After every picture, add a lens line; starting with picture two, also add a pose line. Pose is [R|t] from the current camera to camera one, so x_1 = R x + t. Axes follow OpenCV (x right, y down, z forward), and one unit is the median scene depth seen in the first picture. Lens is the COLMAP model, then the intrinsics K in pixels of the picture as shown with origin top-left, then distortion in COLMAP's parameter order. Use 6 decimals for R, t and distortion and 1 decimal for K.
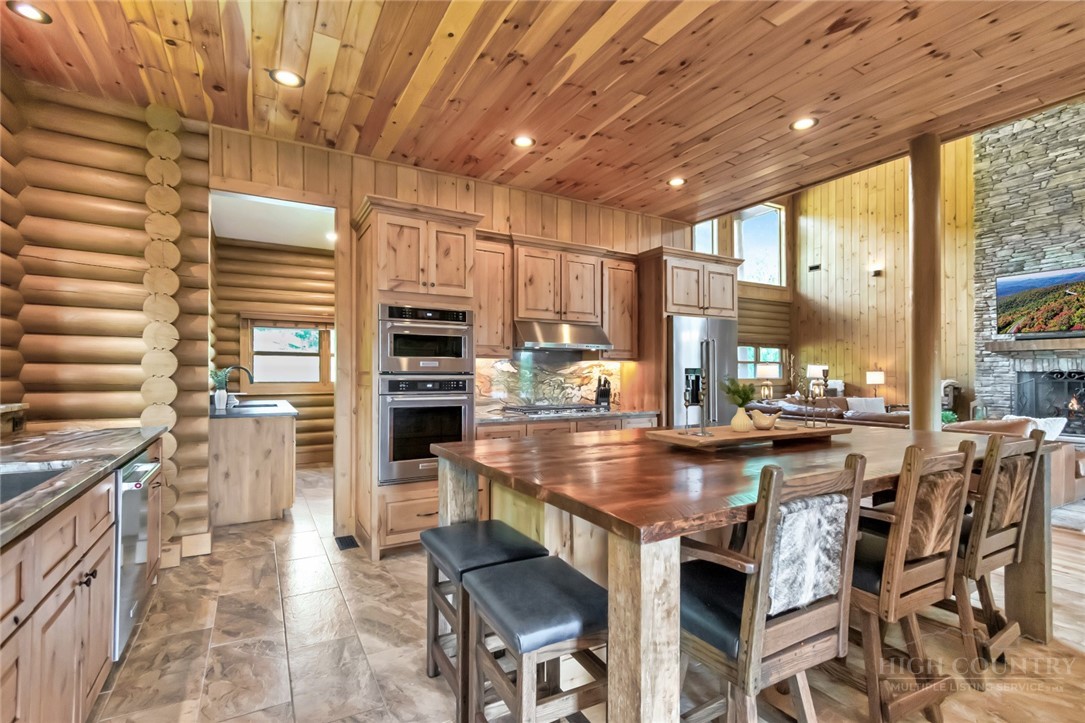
lens RADIAL K [[494.2, 0, 544.3], [0, 494.2, 363.0], [0, 0, 1]] dist [0.001223, -0.000035]
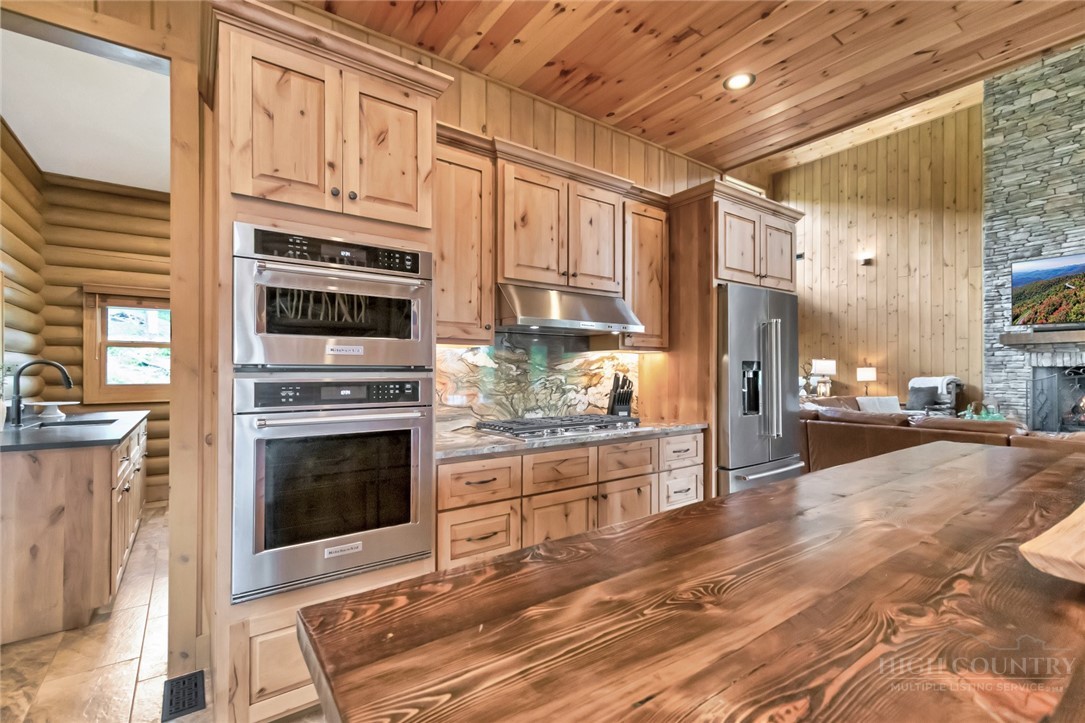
lens RADIAL K [[484.0, 0, 545.5], [0, 484.0, 370.6], [0, 0, 1]] dist [-0.002062, 0.000657]
pose [[0.994160, -0.003856, 0.107848, -0.058583], [0.001819, 0.999818, 0.018983, 0.009864], [-0.107902, -0.018675, 0.993986, 0.342014]]
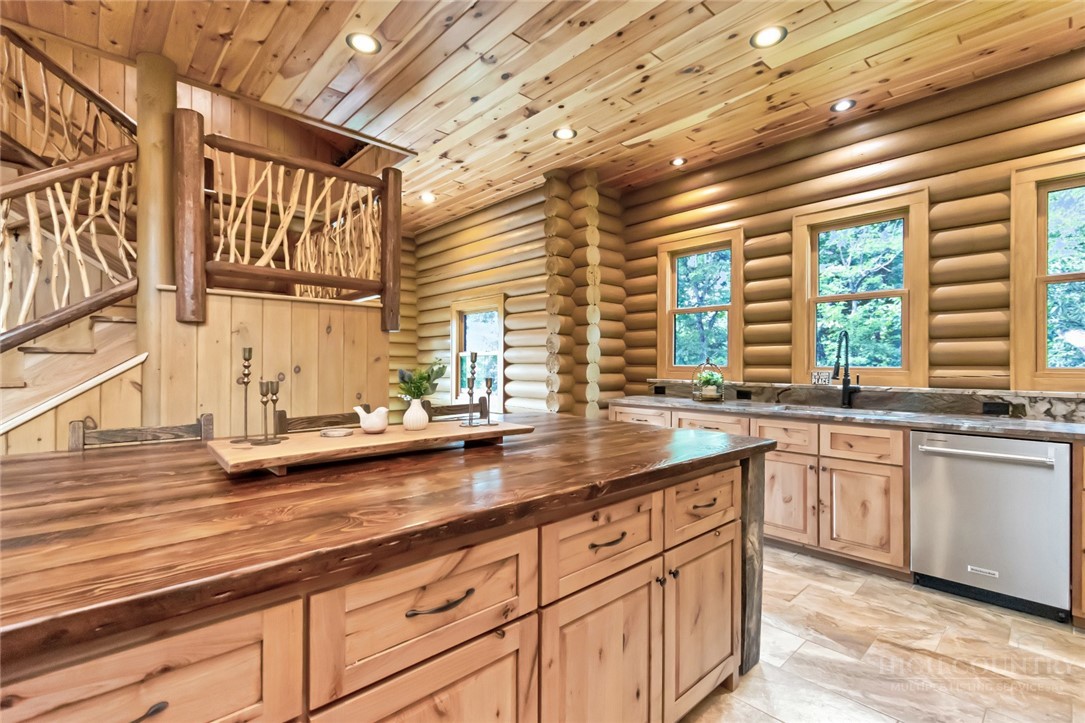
lens RADIAL K [[494.2, 0, 544.3], [0, 494.2, 363.0], [0, 0, 1]] dist [0.001223, -0.000035]
pose [[-0.974920, -0.005748, -0.222481, 0.176348], [-0.000954, 0.999765, -0.021649, 0.022697], [0.222553, -0.020893, -0.974697, 0.853196]]
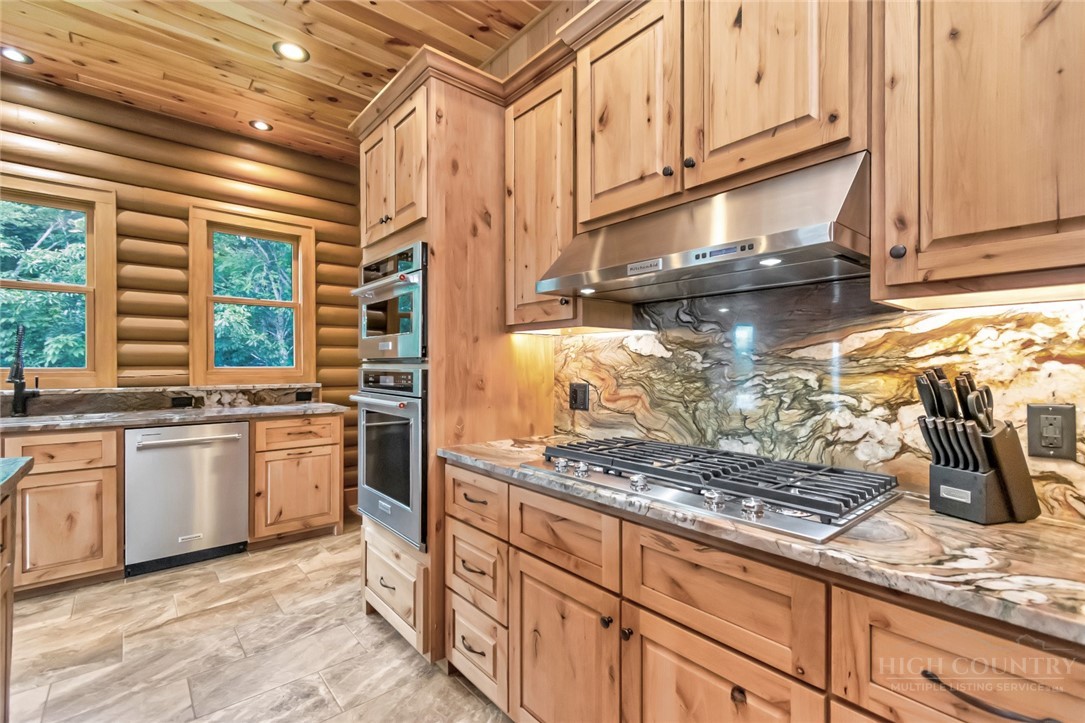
lens RADIAL K [[484.1, 0, 556.3], [0, 484.1, 365.2], [0, 0, 1]] dist [0.000965, -0.000496]
pose [[0.197290, -0.004059, -0.980337, 0.296765], [0.019428, 0.999811, -0.000229, 0.022030], [0.980153, -0.019001, 0.197332, 0.780874]]
